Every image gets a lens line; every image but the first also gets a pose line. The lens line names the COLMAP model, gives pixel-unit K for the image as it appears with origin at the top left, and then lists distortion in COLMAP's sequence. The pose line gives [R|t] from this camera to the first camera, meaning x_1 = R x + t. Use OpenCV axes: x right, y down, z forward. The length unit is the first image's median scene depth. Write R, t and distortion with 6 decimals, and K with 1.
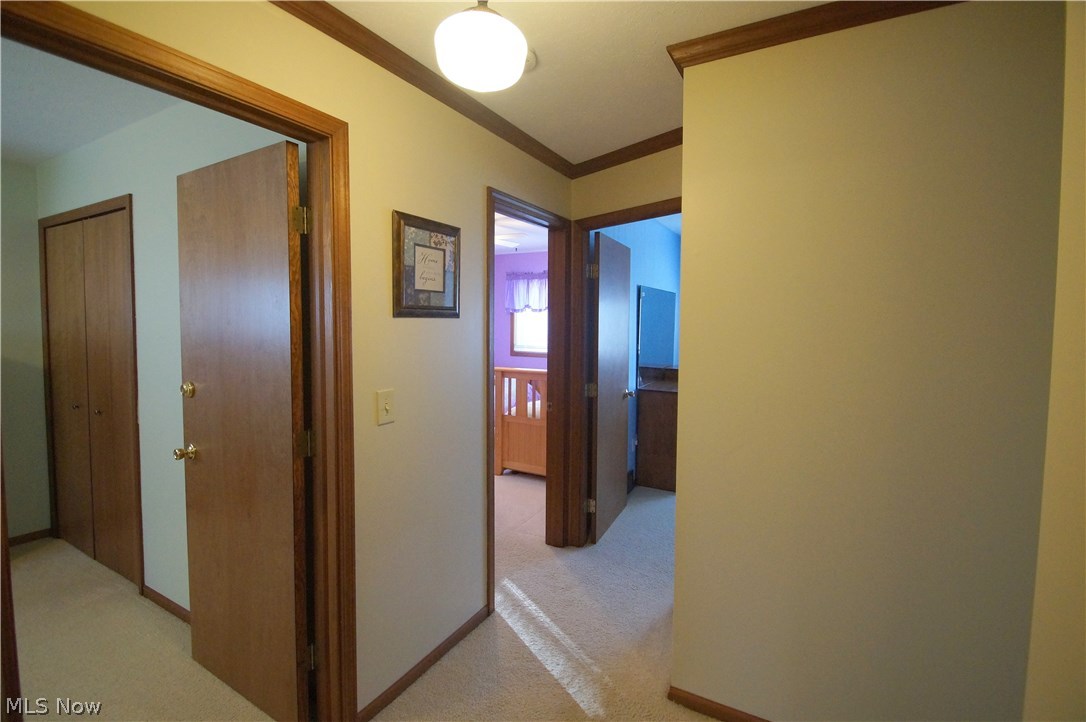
lens RADIAL K [[491.8, 0, 541.3], [0, 491.8, 349.2], [0, 0, 1]] dist [0.011006, -0.017468]
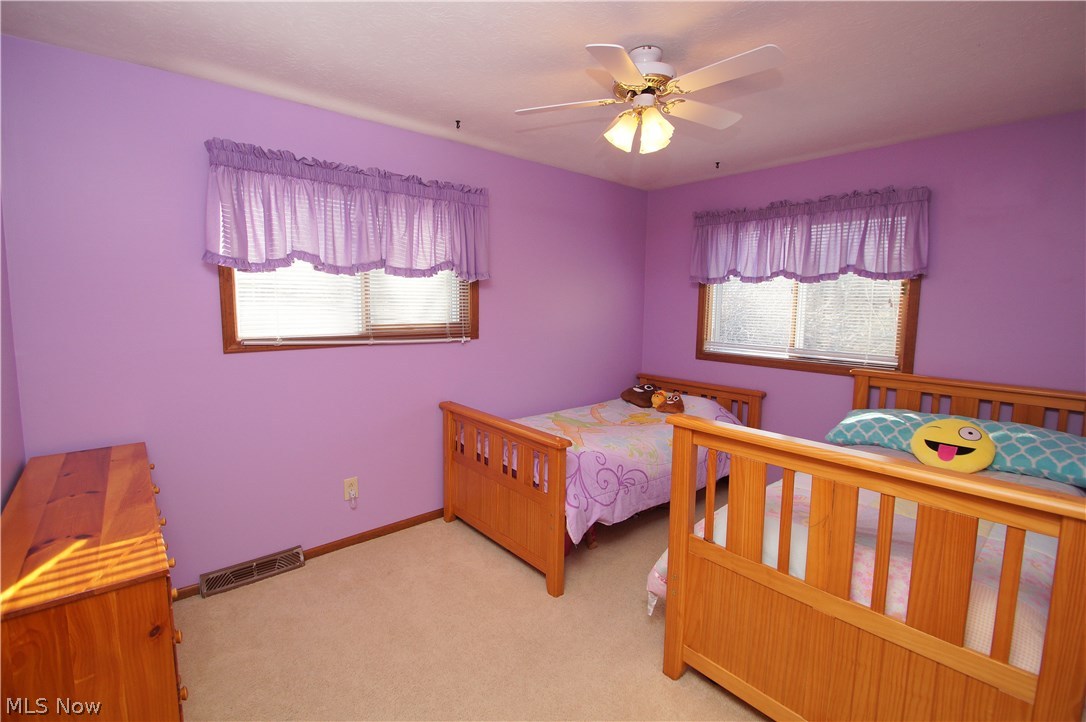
lens RADIAL K [[491.8, 0, 541.3], [0, 491.8, 349.2], [0, 0, 1]] dist [0.011006, -0.017468]
pose [[0.941997, 0.044362, -0.332676, -0.043081], [-0.028667, 0.998239, 0.051943, -0.022087], [0.334394, -0.039393, 0.941610, 0.388975]]
